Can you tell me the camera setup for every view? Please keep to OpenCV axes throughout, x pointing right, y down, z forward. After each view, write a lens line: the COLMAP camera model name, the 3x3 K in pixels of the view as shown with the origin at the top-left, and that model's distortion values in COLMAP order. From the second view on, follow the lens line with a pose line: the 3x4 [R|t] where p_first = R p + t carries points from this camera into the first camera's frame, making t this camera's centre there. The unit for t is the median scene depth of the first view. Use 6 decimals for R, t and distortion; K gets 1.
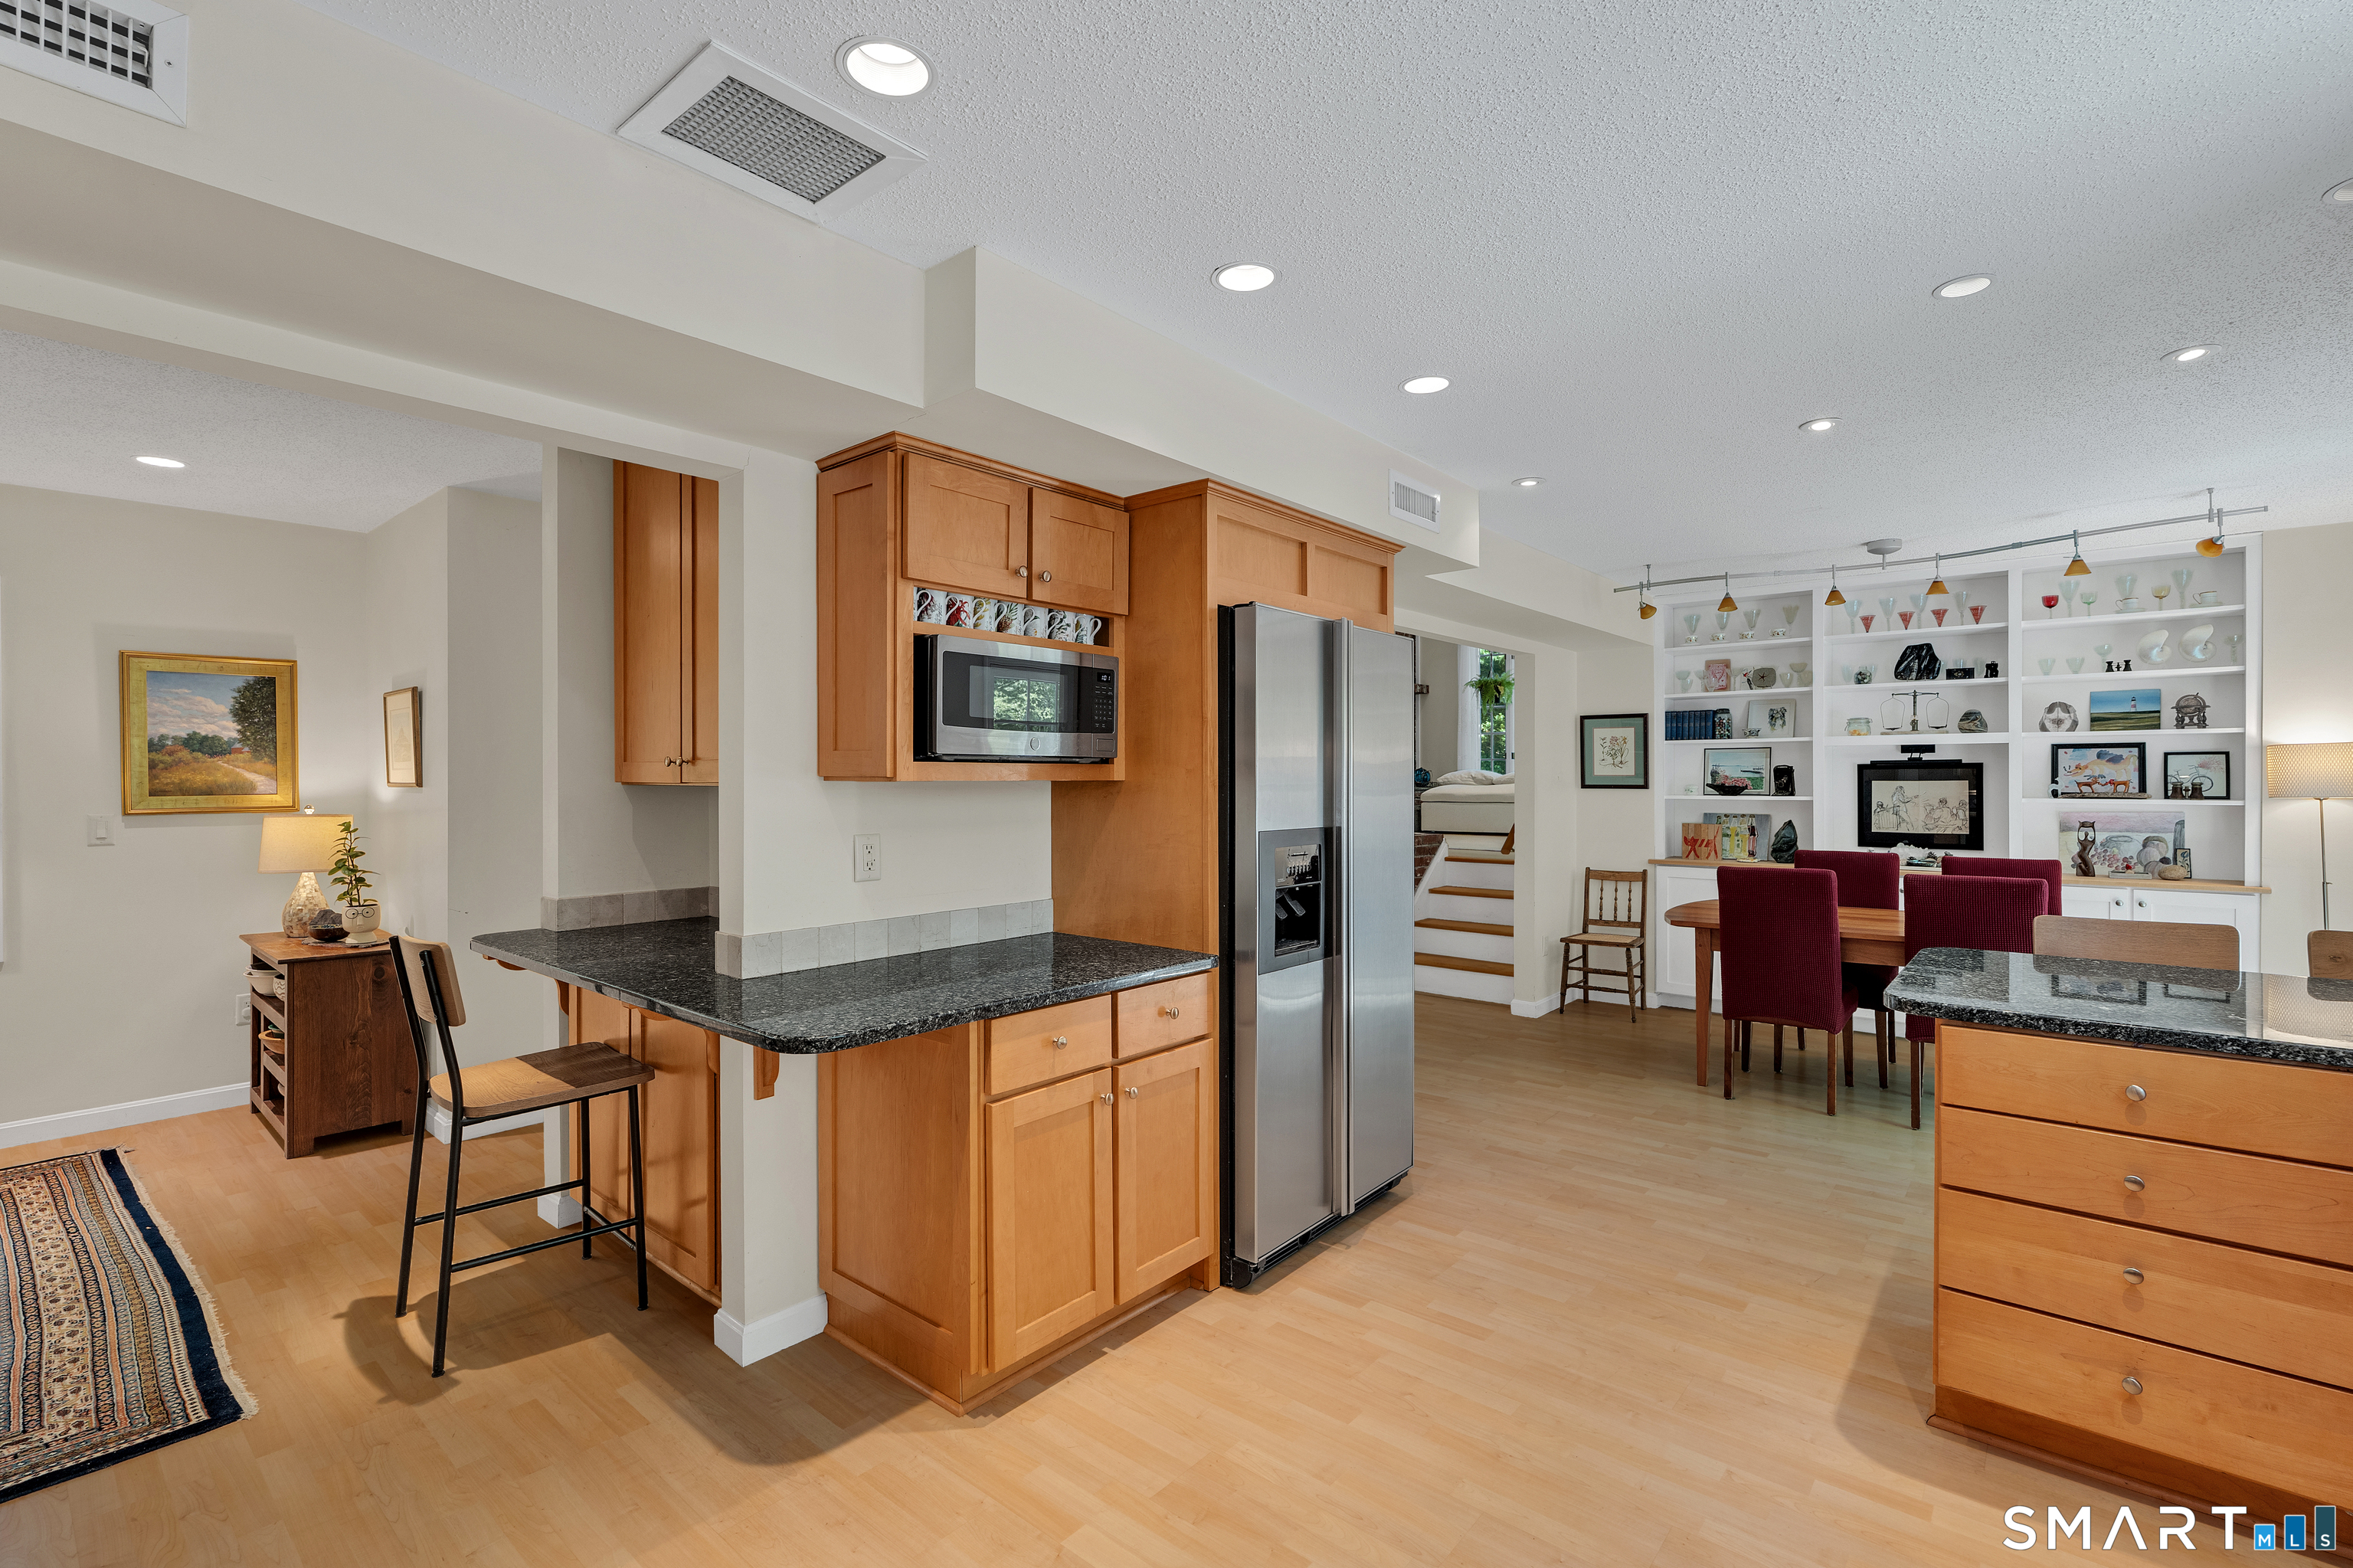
lens RADIAL K [[1043.7, 0, 1156.2], [0, 1043.7, 789.1], [0, 0, 1]] dist [-0.005589, -0.001381]
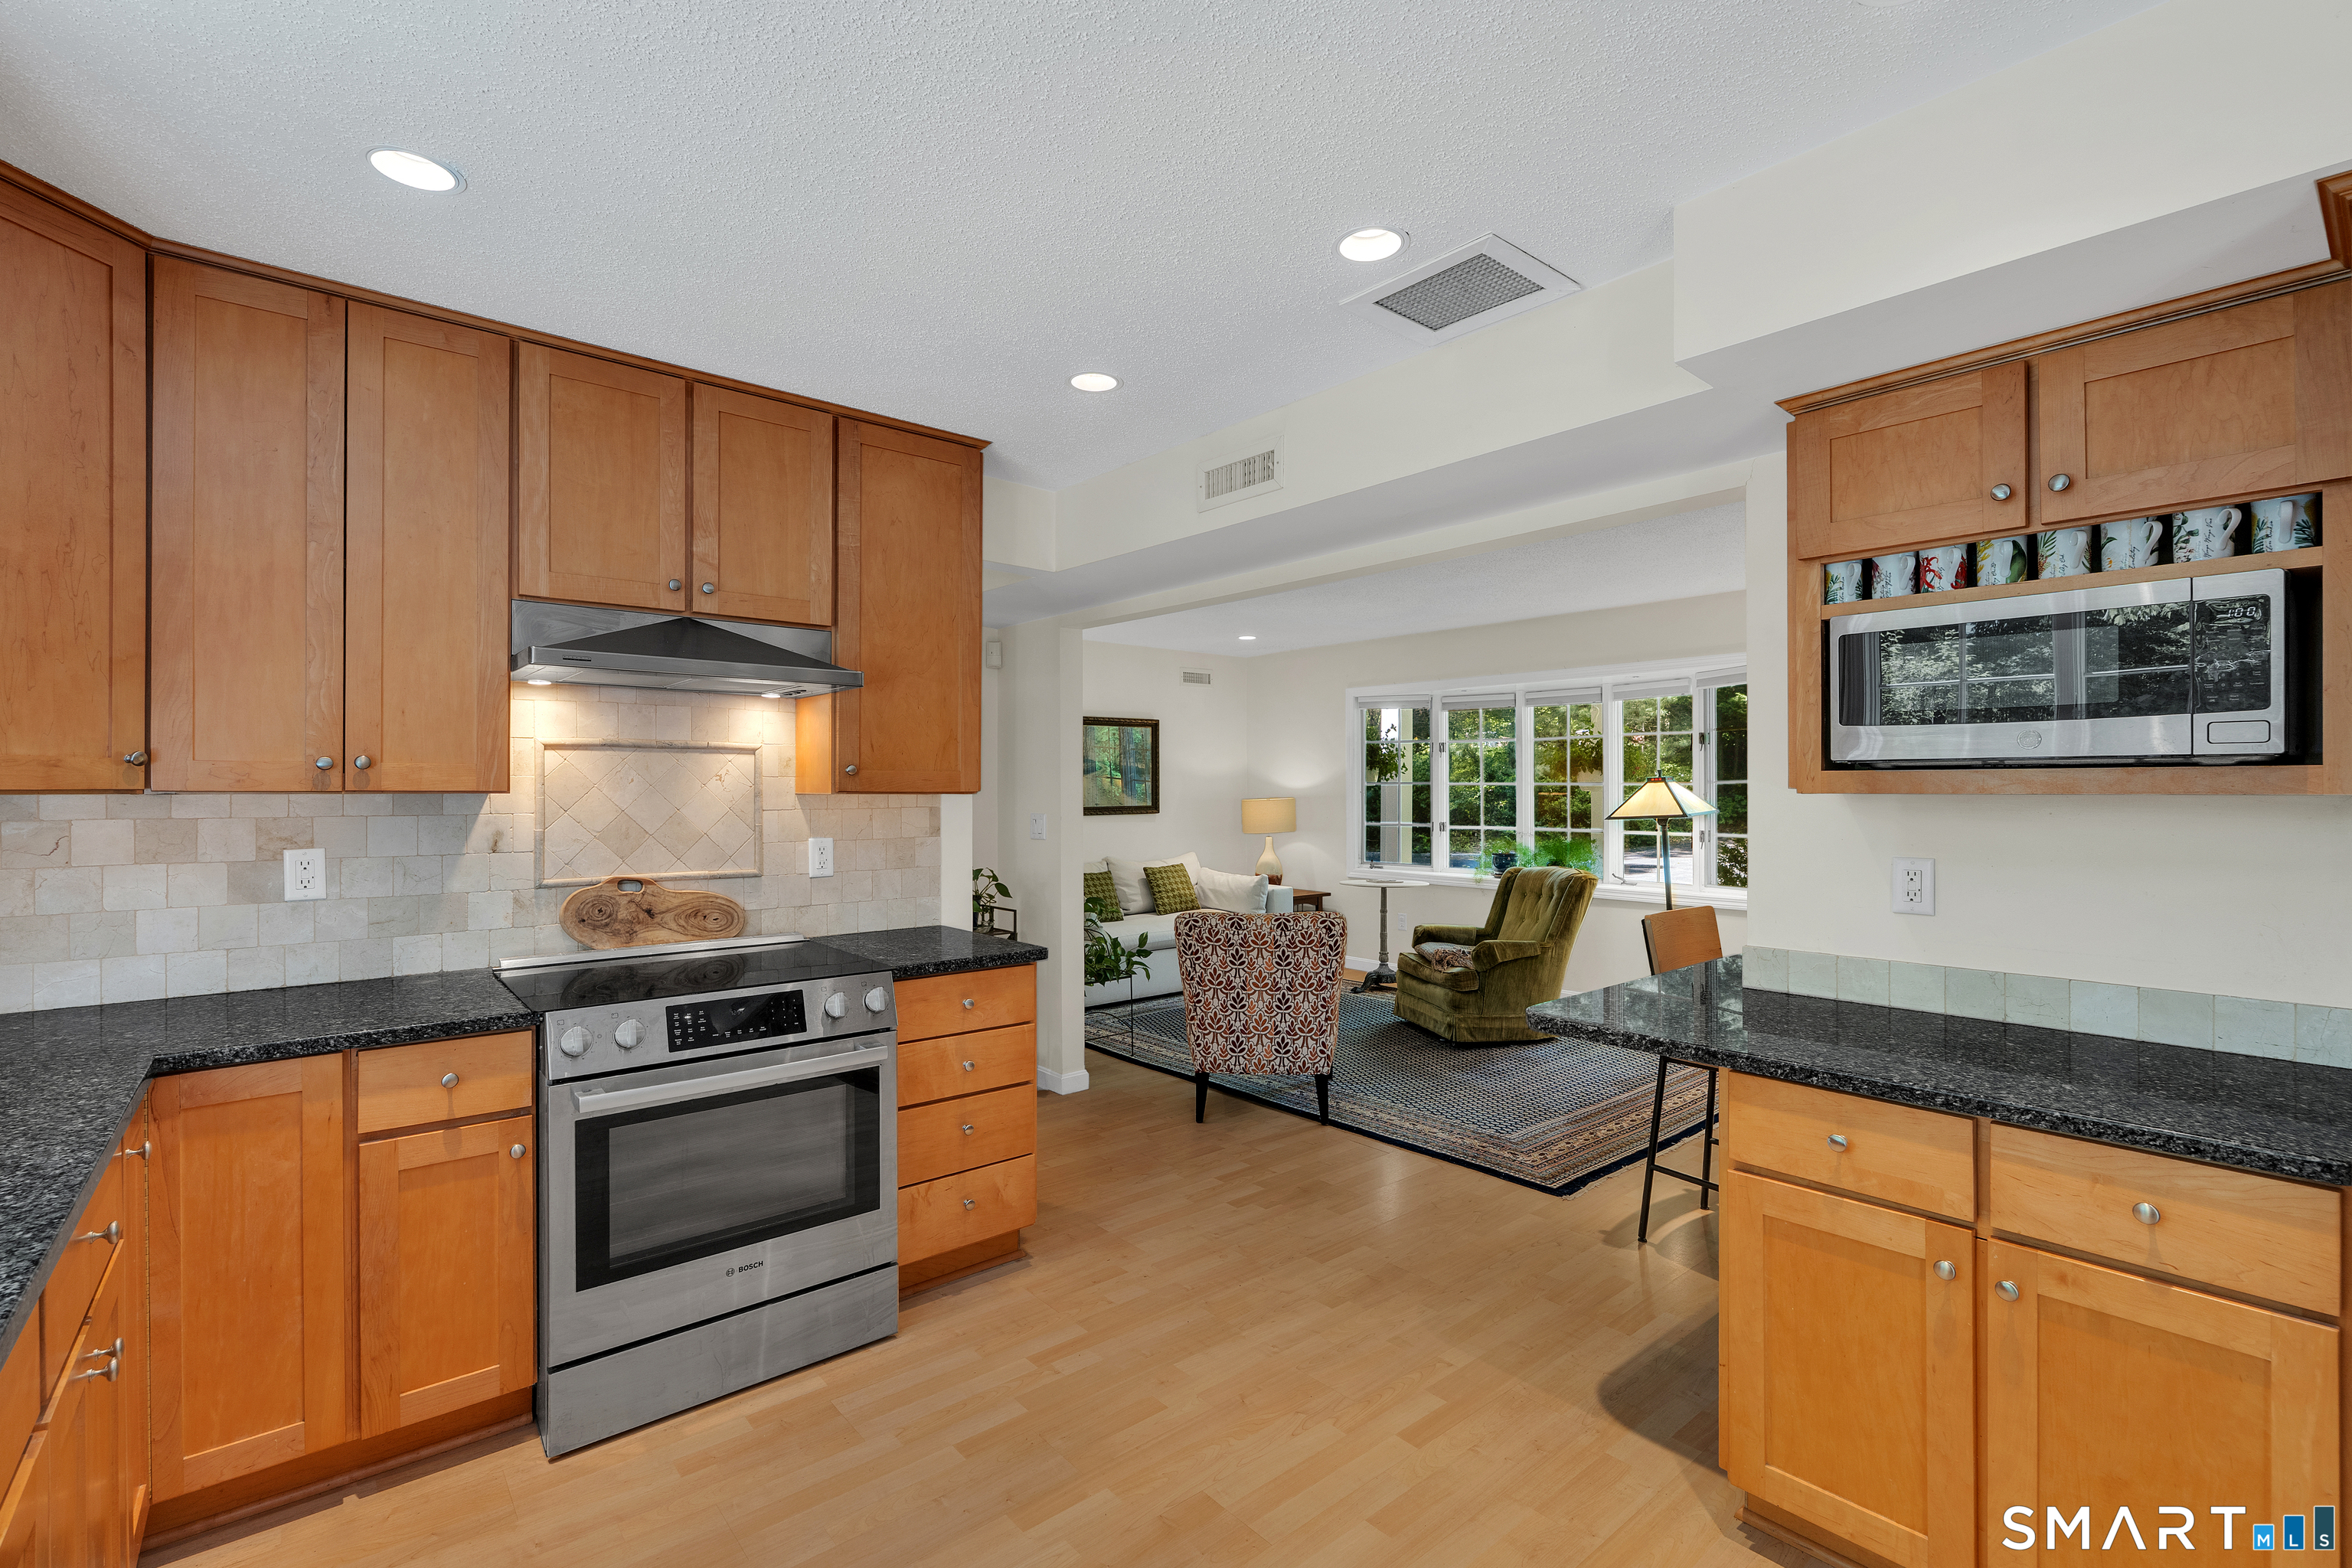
lens RADIAL K [[1043.3, 0, 1189.6], [0, 1043.3, 791.3], [0, 0, 1]] dist [-0.005589, -0.001381]
pose [[-0.145655, 0.009112, -0.989294, 0.337959], [-0.008625, 0.999908, 0.010479, -0.006154], [0.989298, 0.010059, -0.145563, 0.305519]]
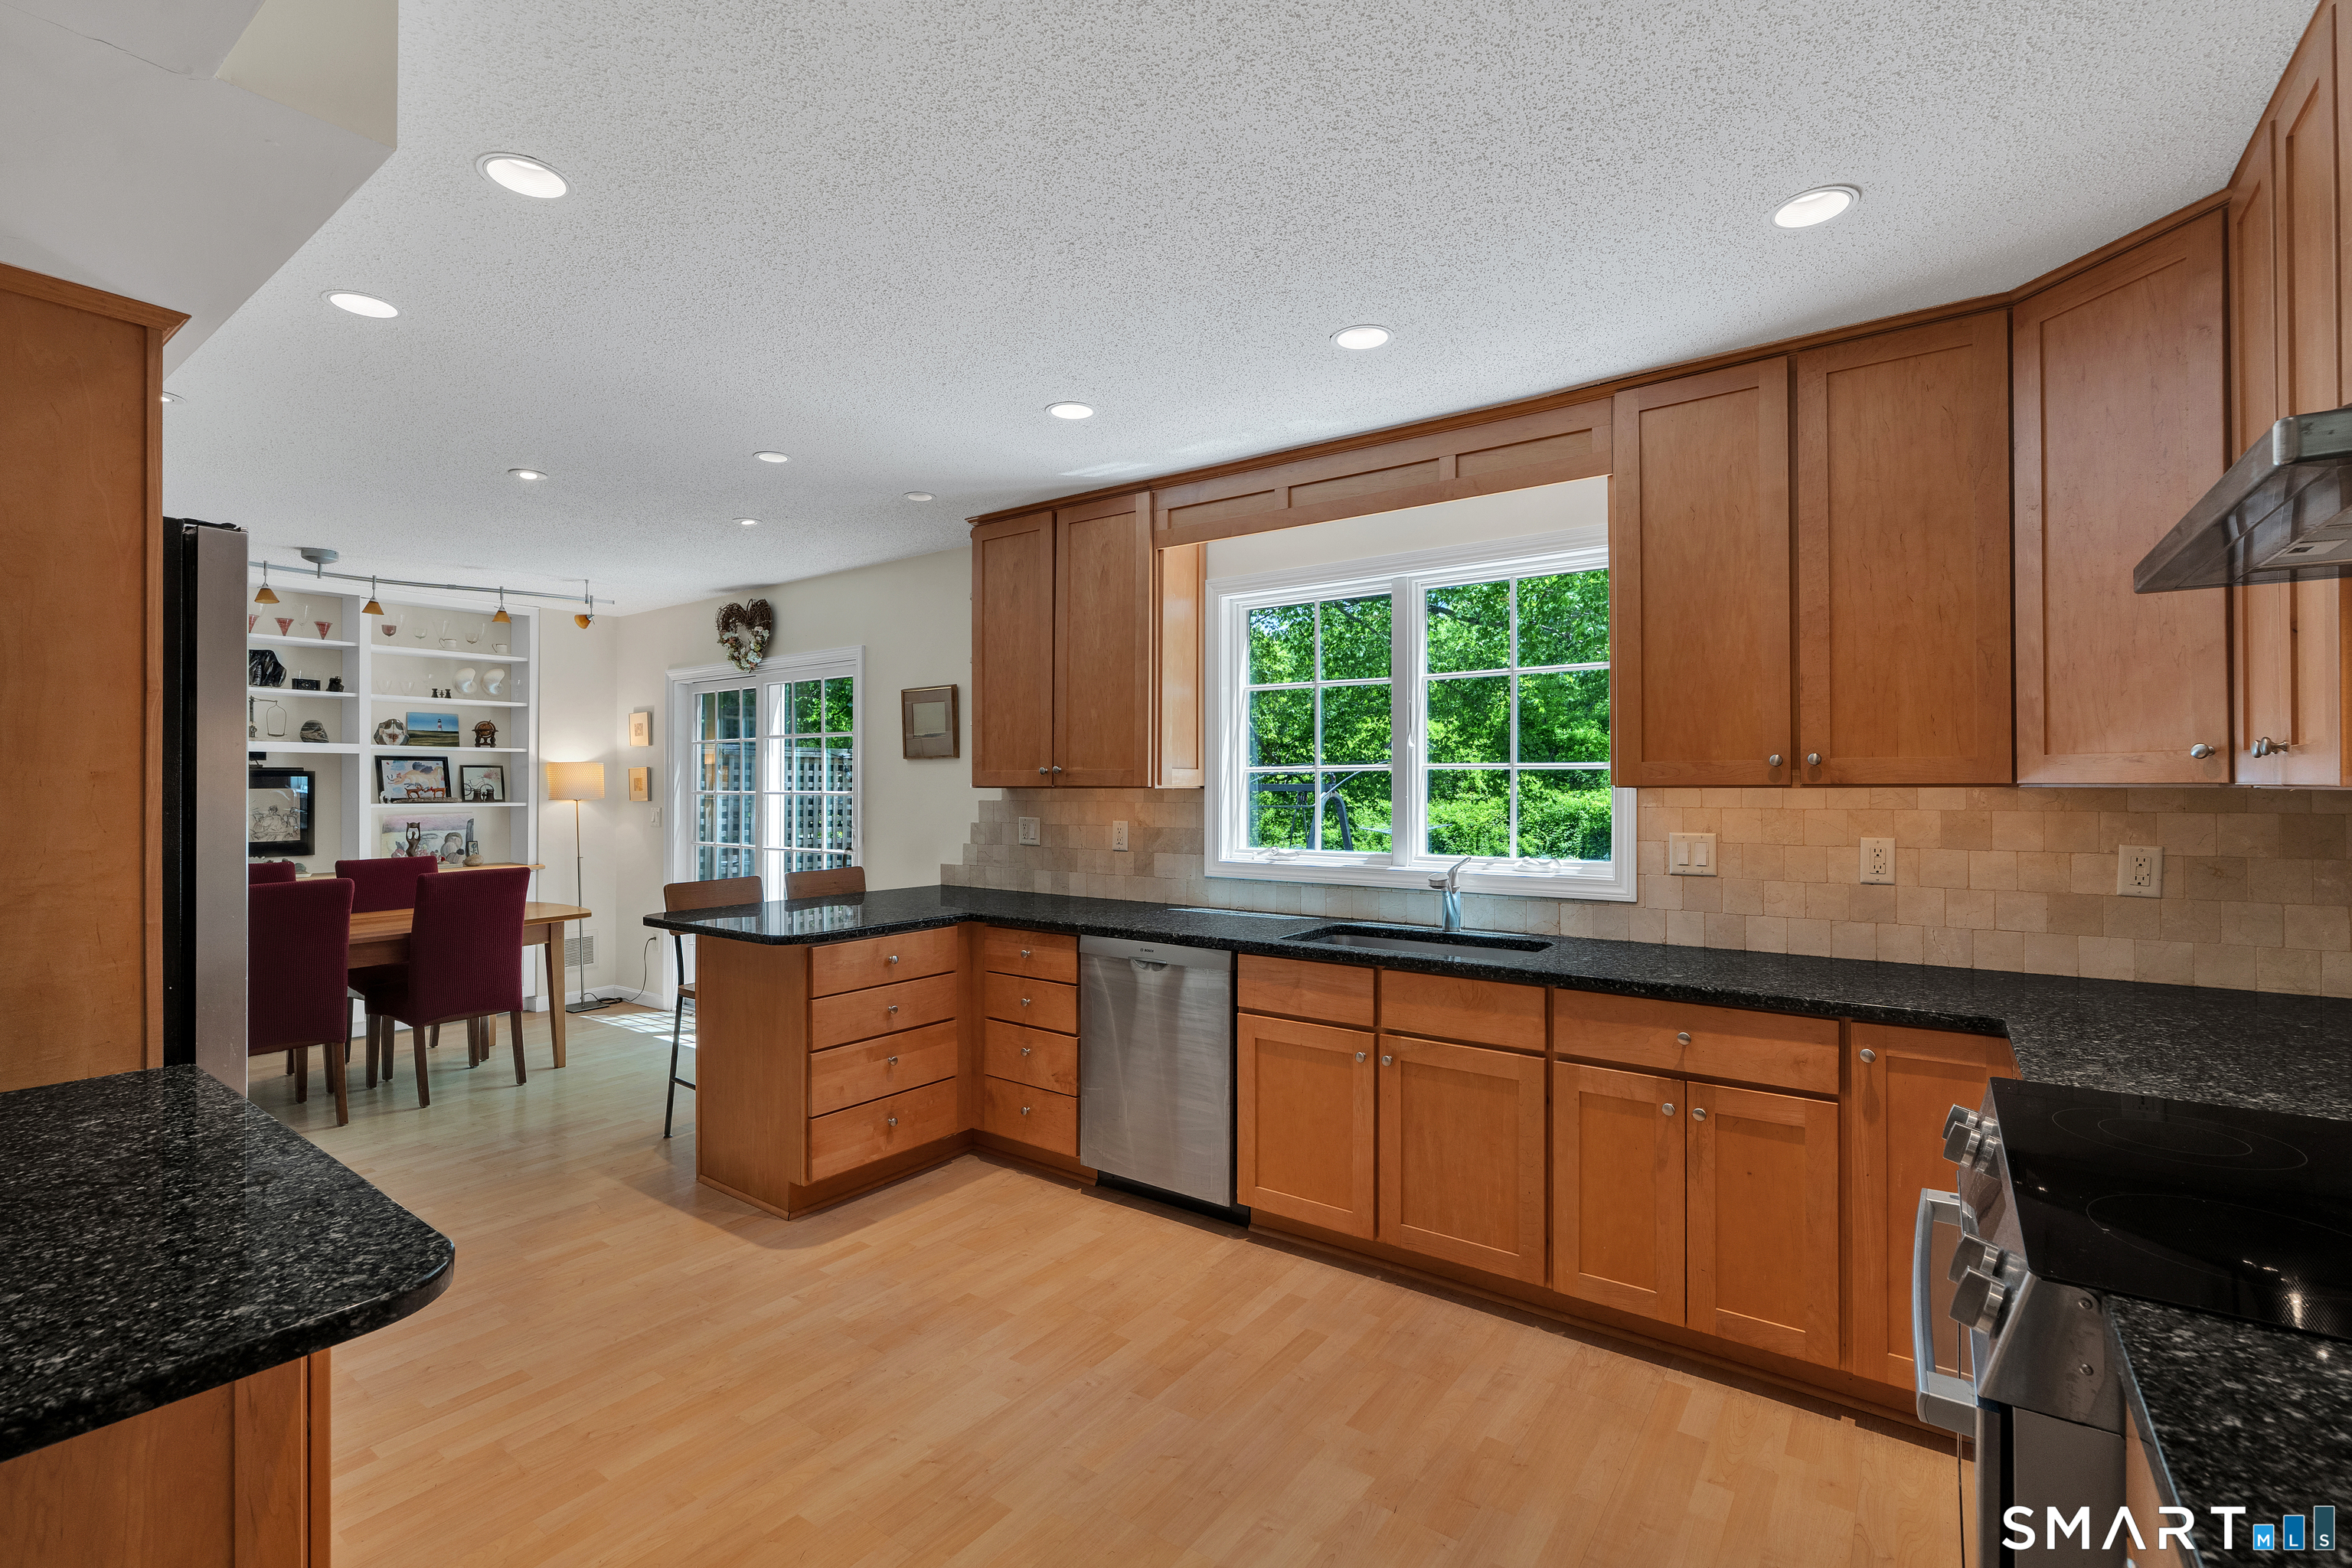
lens RADIAL K [[1042.2, 0, 1173.3], [0, 1042.2, 776.9], [0, 0, 1]] dist [-0.001025, -0.000096]
pose [[-0.093938, 0.009125, 0.995536, -0.354730], [0.009846, 0.999918, -0.008236, -0.002515], [-0.995529, 0.009028, -0.094020, 0.259715]]
